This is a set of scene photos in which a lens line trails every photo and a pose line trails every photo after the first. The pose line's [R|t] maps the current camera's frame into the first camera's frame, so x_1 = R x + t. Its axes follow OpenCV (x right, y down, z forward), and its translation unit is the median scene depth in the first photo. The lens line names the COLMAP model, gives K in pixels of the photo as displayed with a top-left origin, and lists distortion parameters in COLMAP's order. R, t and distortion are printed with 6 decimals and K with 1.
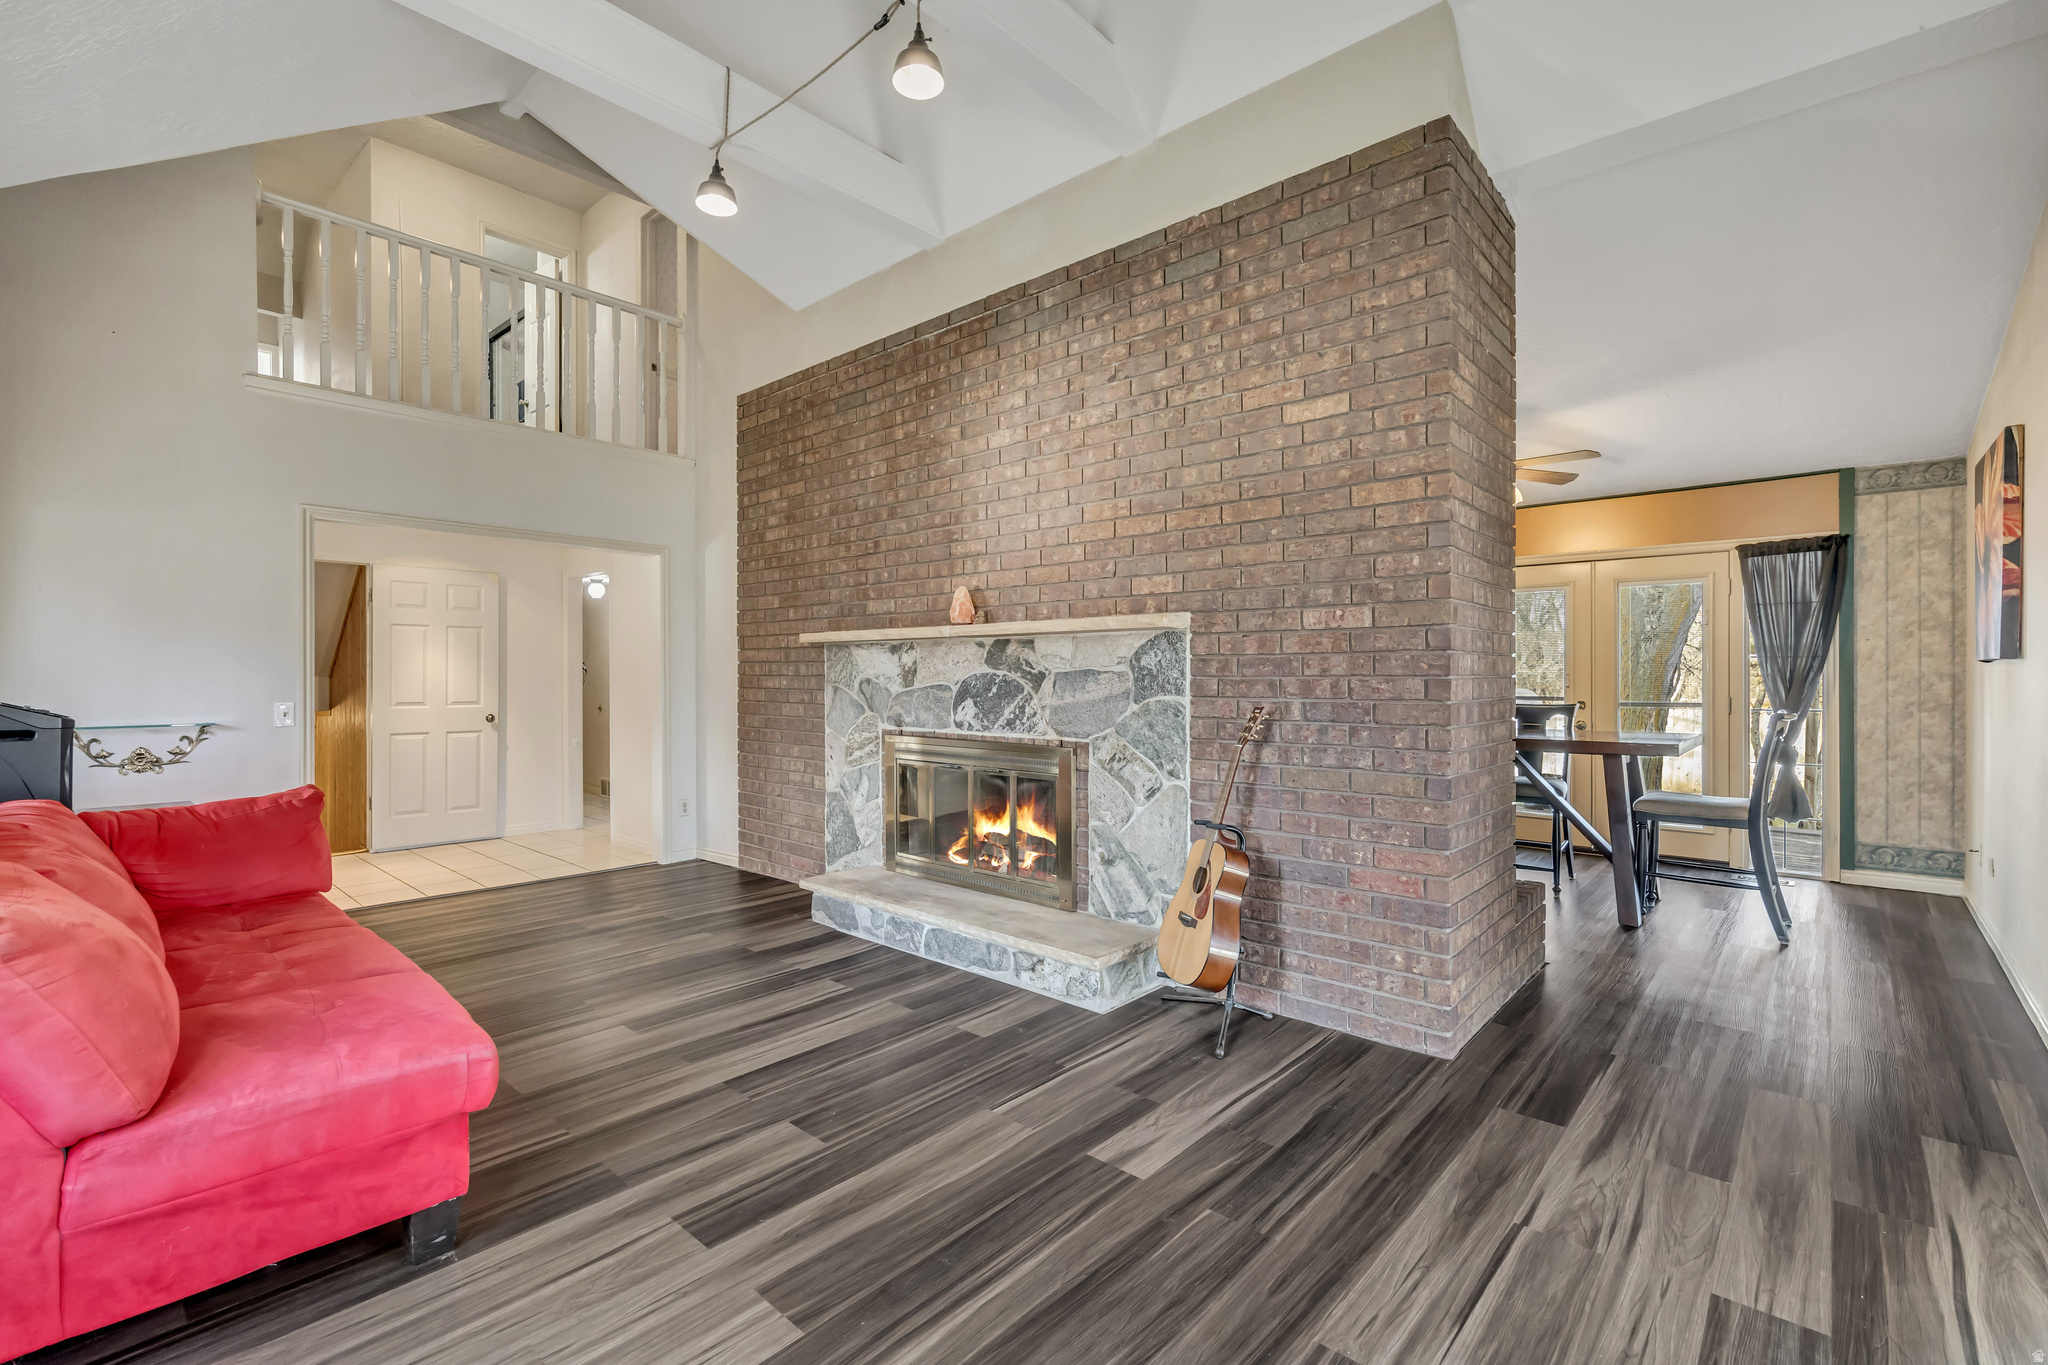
lens RADIAL K [[903.7, 0, 1020.6], [0, 903.7, 681.9], [0, 0, 1]] dist [-0.003530, 0.000907]
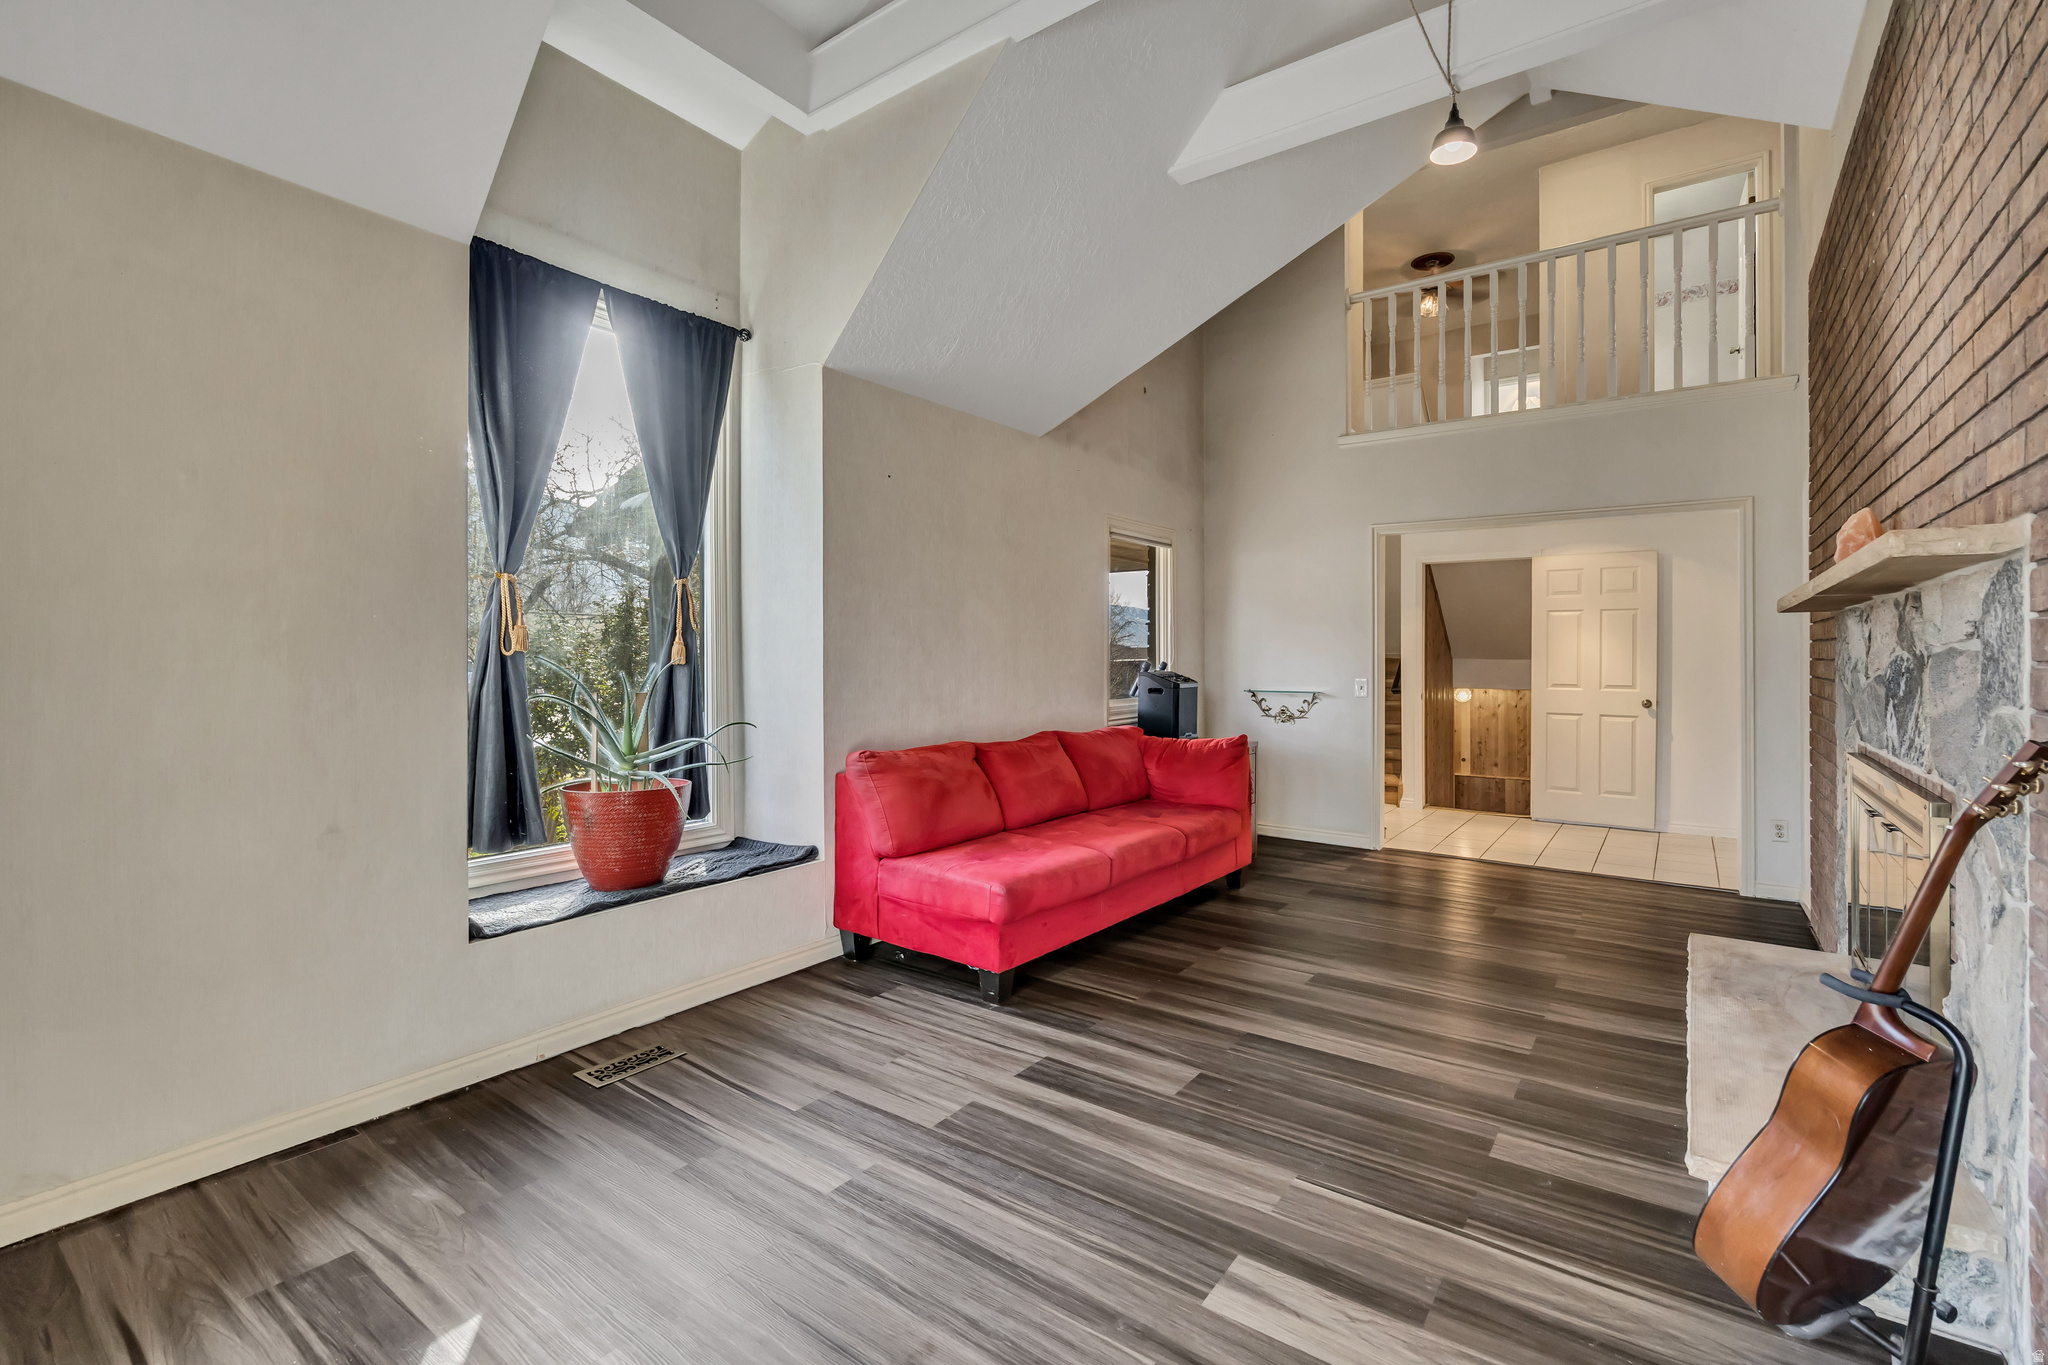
lens RADIAL K [[903.7, 0, 1021.2], [0, 903.7, 660.8], [0, 0, 1]] dist [-0.003530, 0.000907]
pose [[0.101265, 0.004032, -0.994851, 0.712026], [-0.009547, 0.999950, 0.003081, -0.004363], [0.994814, 0.009186, 0.101298, 0.606865]]
